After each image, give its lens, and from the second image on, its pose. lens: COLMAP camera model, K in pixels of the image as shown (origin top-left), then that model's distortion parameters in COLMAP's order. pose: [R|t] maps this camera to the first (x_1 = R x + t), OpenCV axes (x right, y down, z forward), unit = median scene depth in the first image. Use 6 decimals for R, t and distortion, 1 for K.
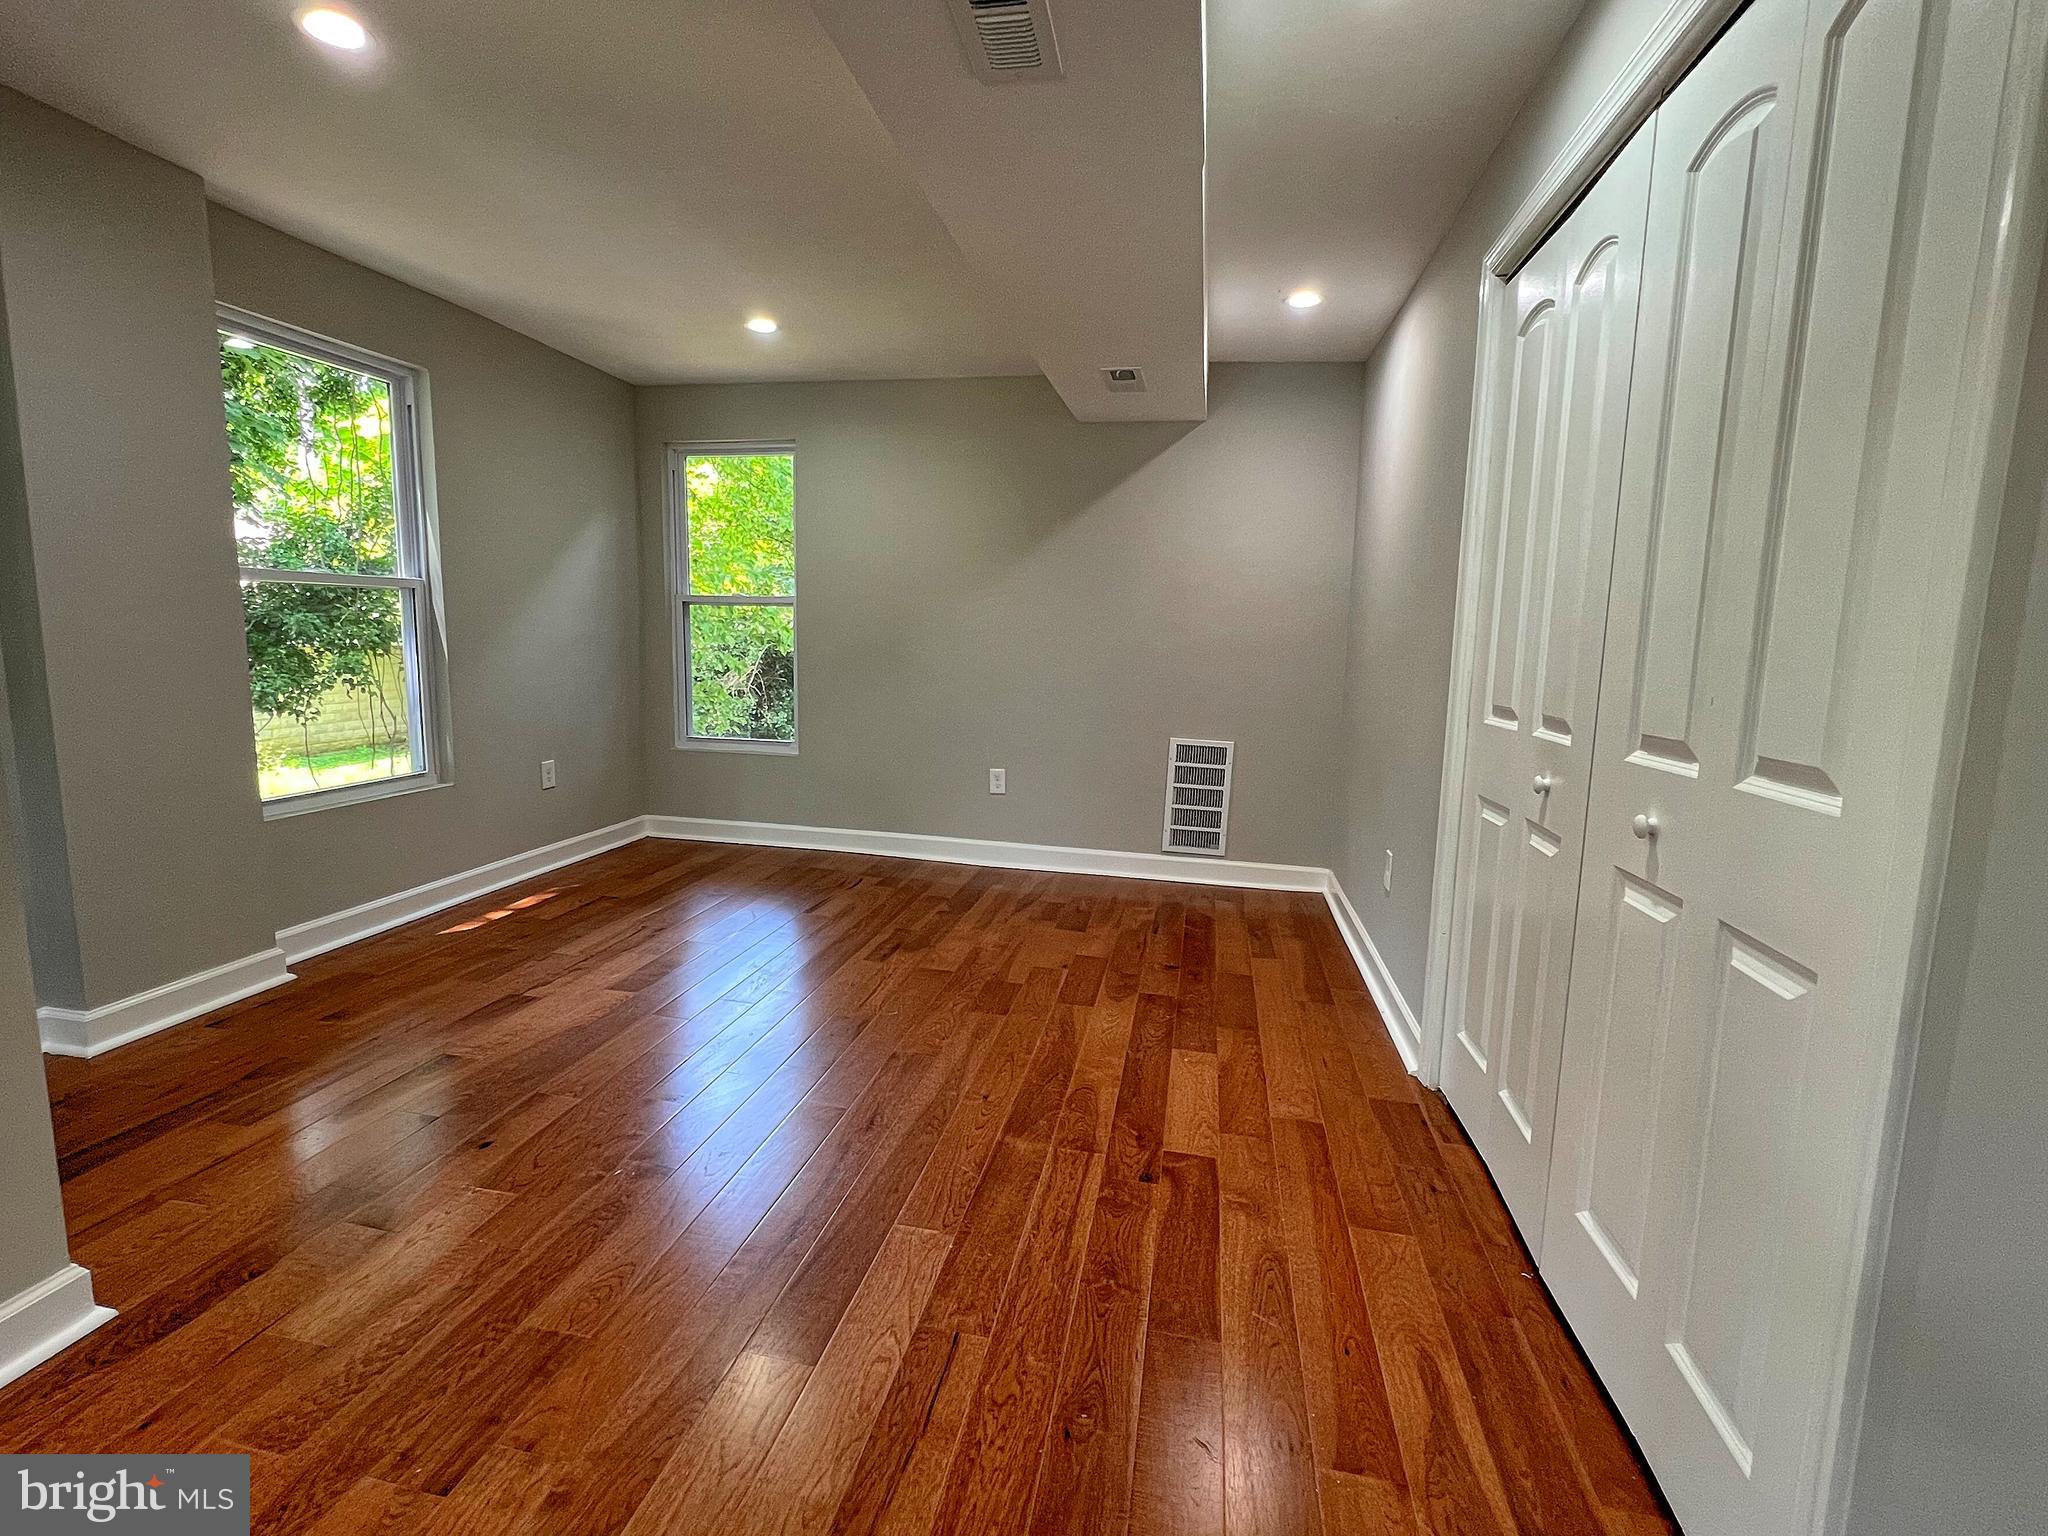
lens RADIAL K [[929.5, 0, 1015.4], [0, 929.5, 767.5], [0, 0, 1]] dist [-0.000695, -0.000208]
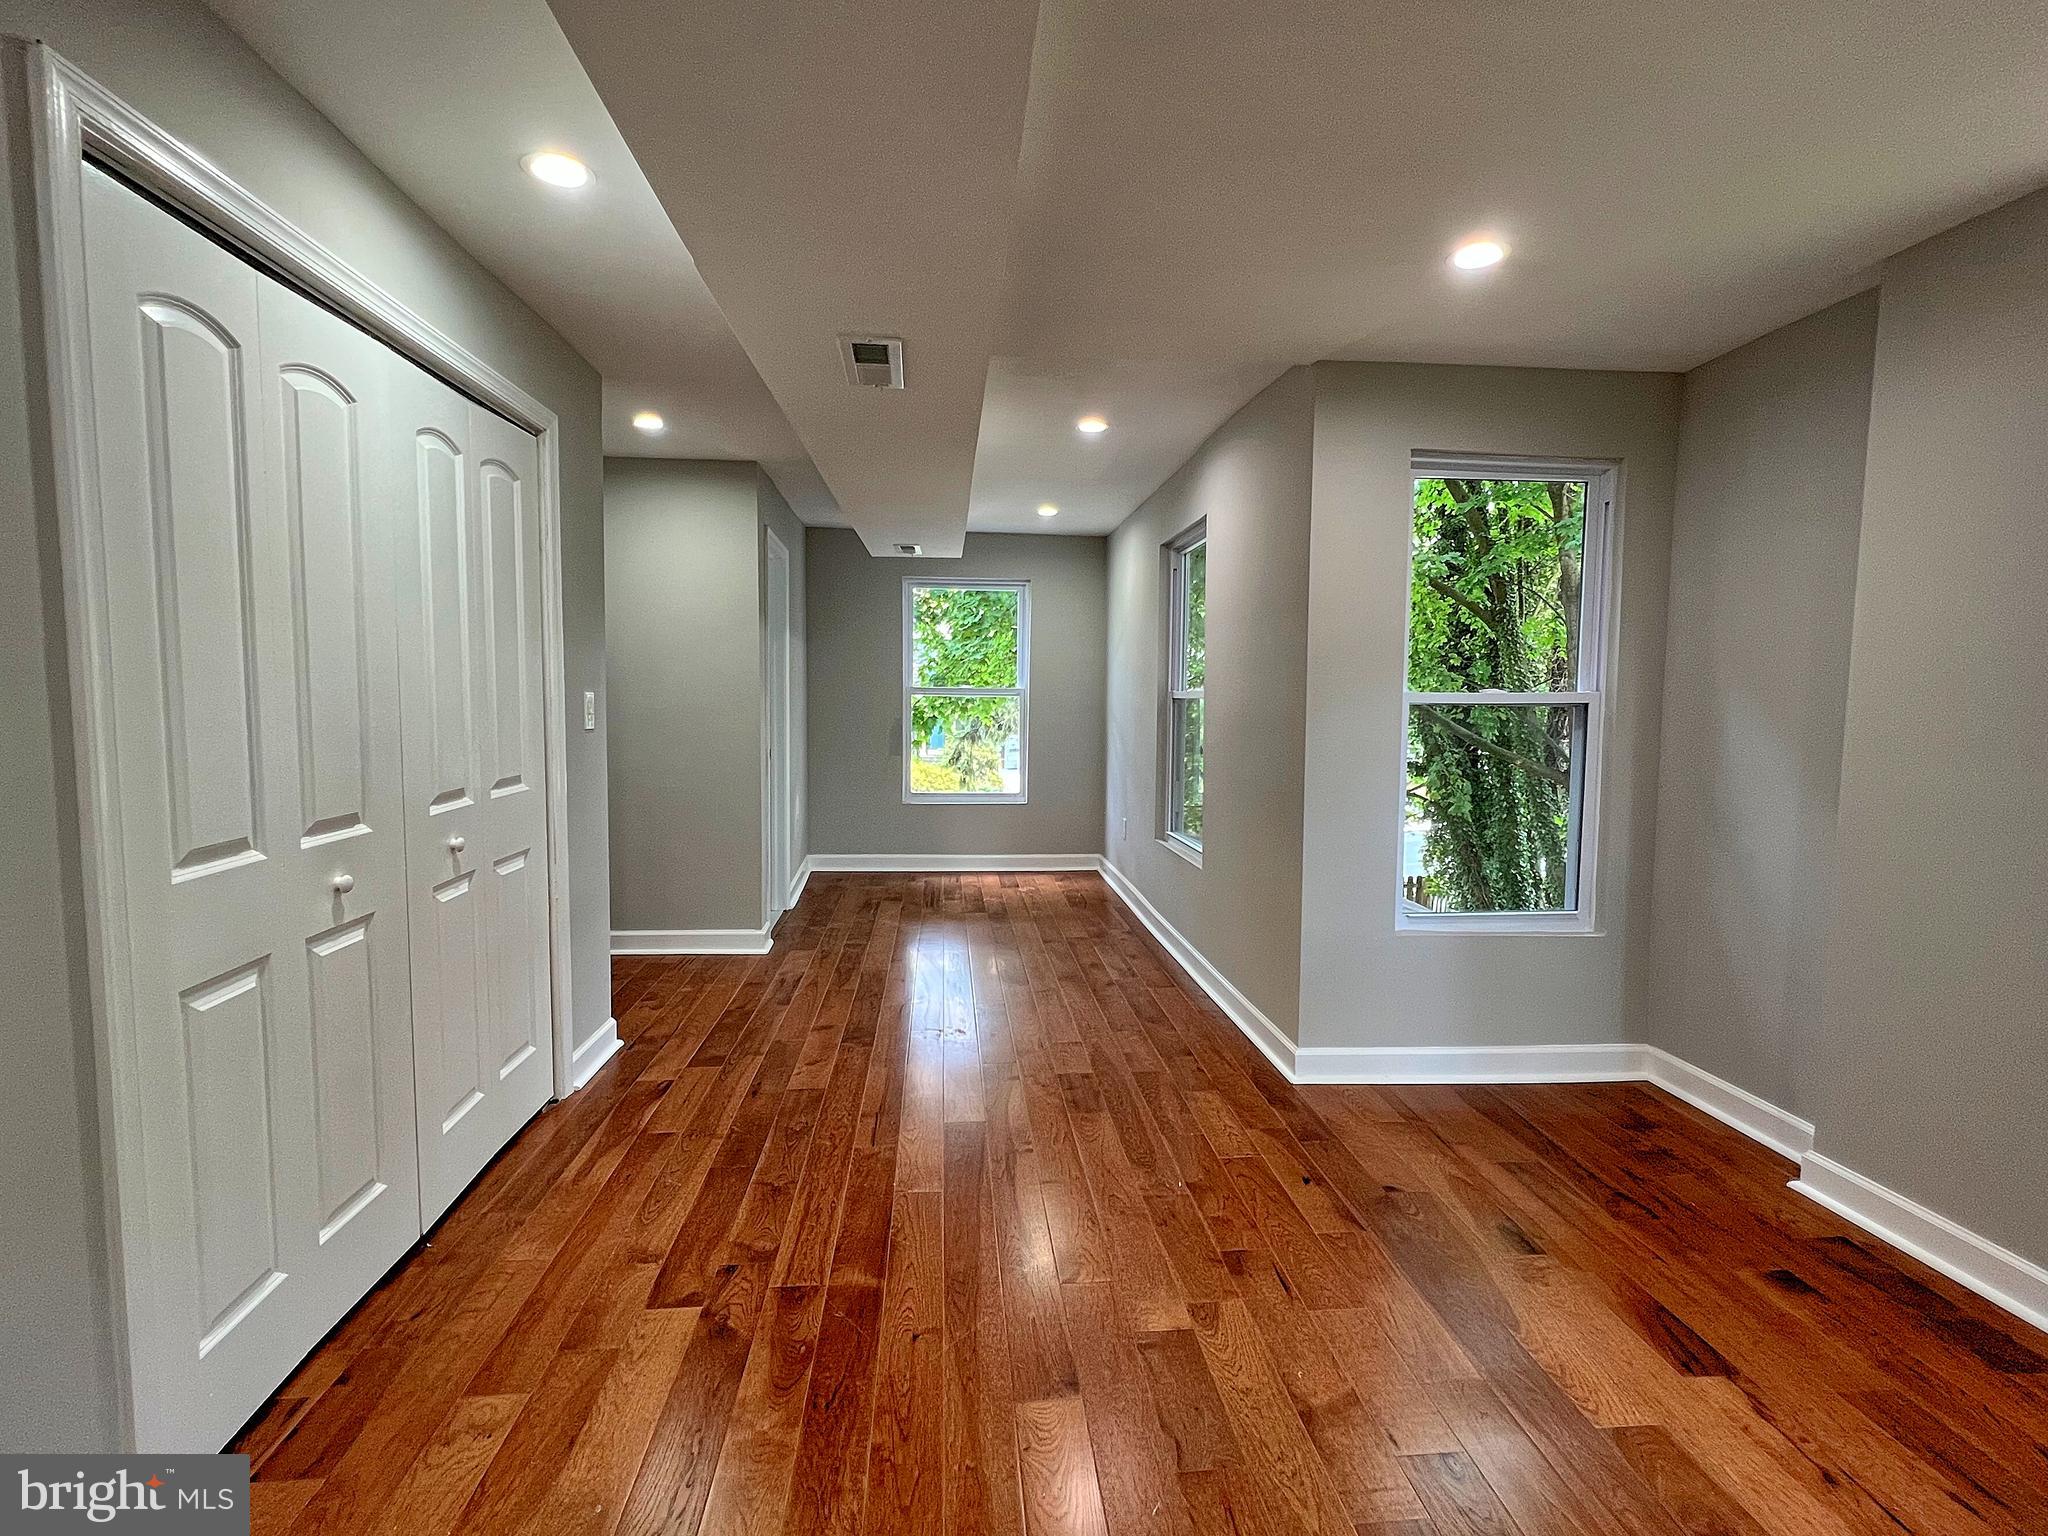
lens RADIAL K [[929.5, 0, 1015.4], [0, 929.5, 767.5], [0, 0, 1]] dist [-0.000695, -0.000208]
pose [[-0.959624, -0.013867, -0.280944, 0.123634], [-0.076003, 0.974417, 0.211508, -0.313292], [0.270824, 0.224321, -0.936127, 1.765345]]
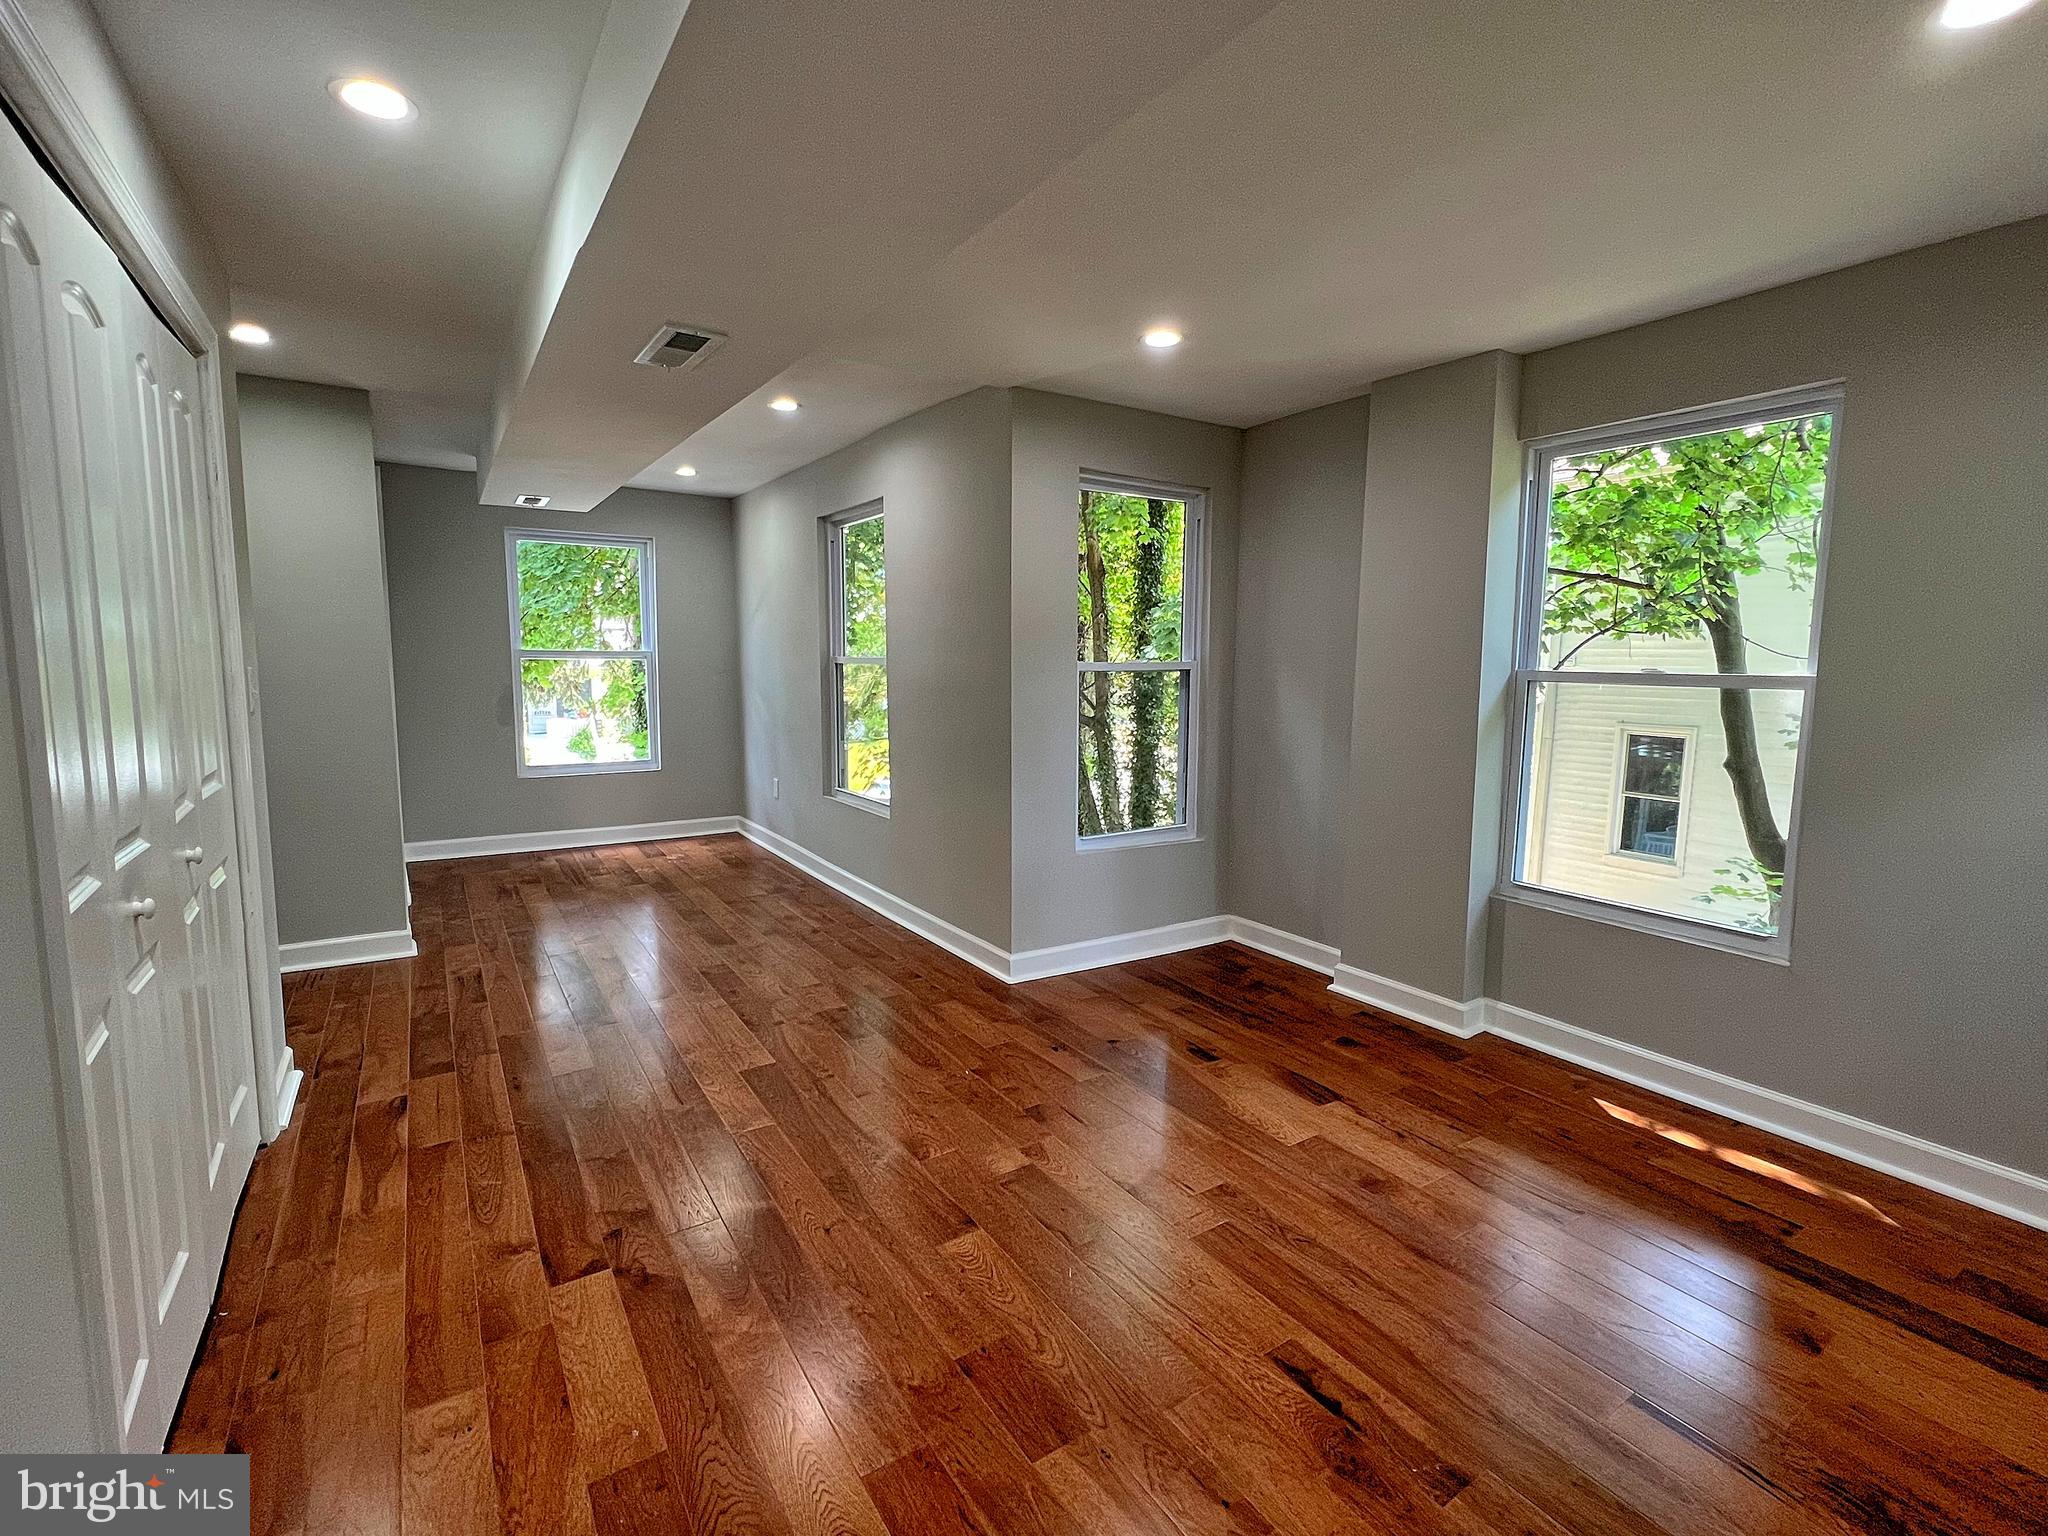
lens RADIAL K [[929.5, 0, 1015.4], [0, 929.5, 767.5], [0, 0, 1]] dist [-0.000695, -0.000208]
pose [[-0.712663, 0.051782, -0.699593, 0.487583], [-0.132336, 0.969442, 0.206564, -0.326962], [0.688912, 0.239792, -0.684033, 1.757947]]
